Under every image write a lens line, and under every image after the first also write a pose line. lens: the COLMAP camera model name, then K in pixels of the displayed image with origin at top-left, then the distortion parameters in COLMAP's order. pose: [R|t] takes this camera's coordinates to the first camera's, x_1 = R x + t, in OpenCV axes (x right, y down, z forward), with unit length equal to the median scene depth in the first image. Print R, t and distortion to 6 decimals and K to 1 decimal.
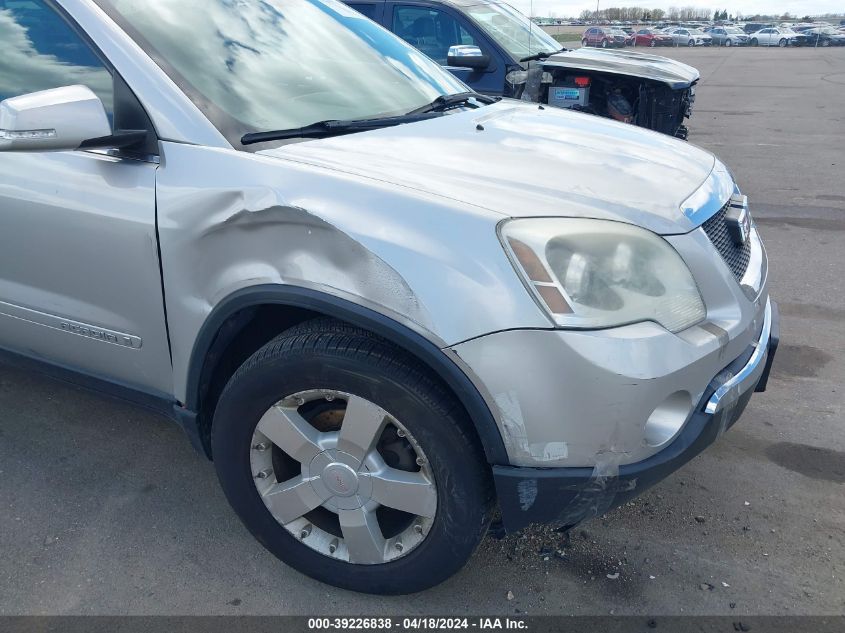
lens RADIAL K [[658.8, 0, 422.5], [0, 658.8, 316.5], [0, 0, 1]] dist [0.057756, -0.114194]
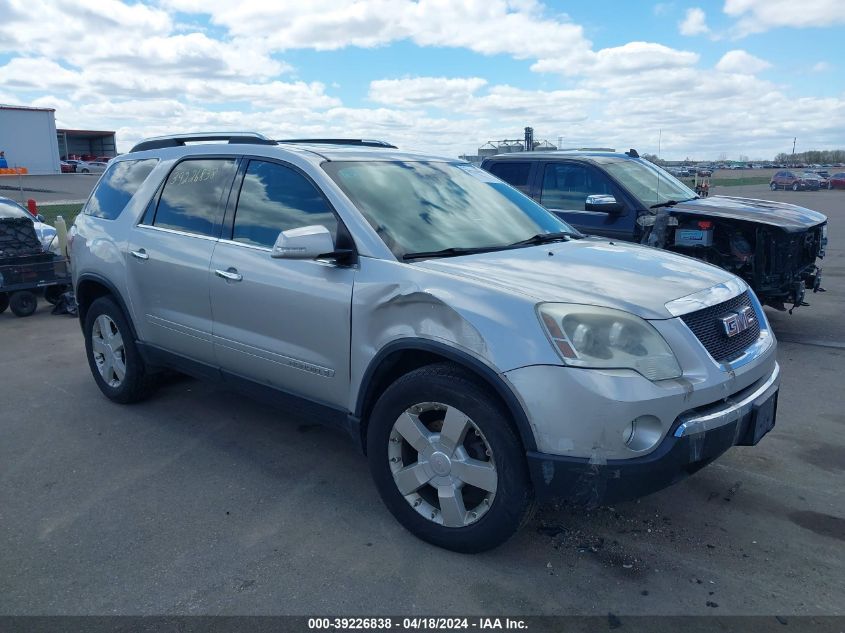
lens RADIAL K [[658.8, 0, 422.5], [0, 658.8, 316.5], [0, 0, 1]] dist [0.057756, -0.114194]
pose [[0.964659, 0.049989, -0.258718, 0.231362], [-0.099354, 0.978375, -0.181412, 0.195669], [0.244055, 0.200705, 0.948765, -0.596389]]
